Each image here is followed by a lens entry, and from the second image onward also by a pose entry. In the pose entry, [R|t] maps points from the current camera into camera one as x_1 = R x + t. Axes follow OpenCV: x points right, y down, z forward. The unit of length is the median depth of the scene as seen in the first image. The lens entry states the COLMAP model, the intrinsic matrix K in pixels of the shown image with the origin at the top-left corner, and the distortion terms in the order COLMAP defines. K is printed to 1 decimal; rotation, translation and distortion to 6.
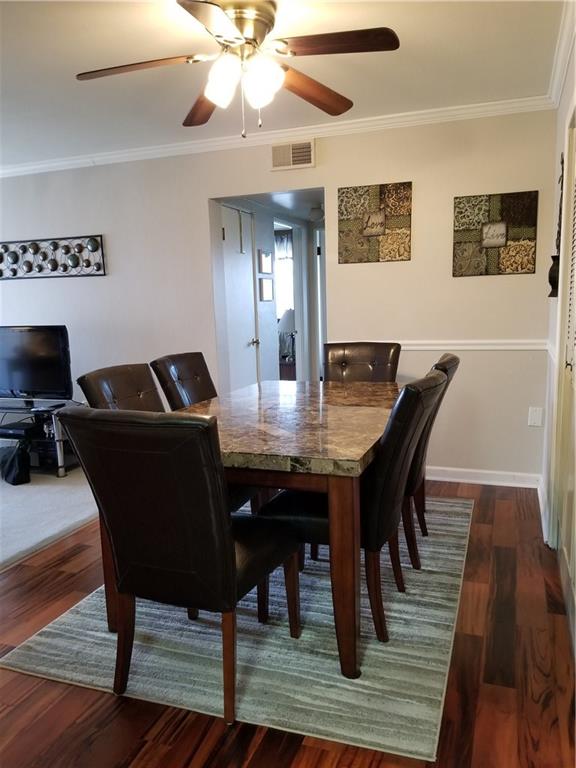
lens RADIAL K [[606.1, 0, 286.4], [0, 606.1, 388.9], [0, 0, 1]] dist [0.000792, -0.001984]
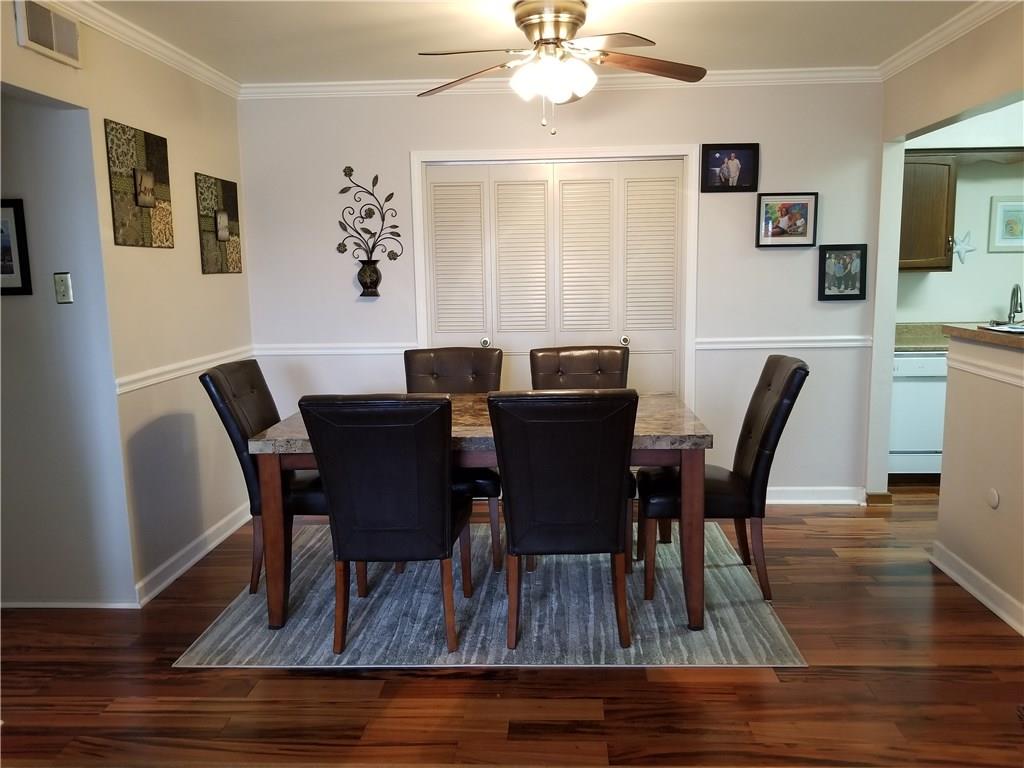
lens RADIAL K [[808.2, 0, 513.2], [0, 808.2, 382.7], [0, 0, 1]] dist [0.038052, -0.070128]
pose [[-0.287314, -0.095091, 0.953104, -0.855413], [0.170623, 0.974064, 0.148617, -0.138539], [-0.942517, 0.205321, -0.263638, 0.944612]]
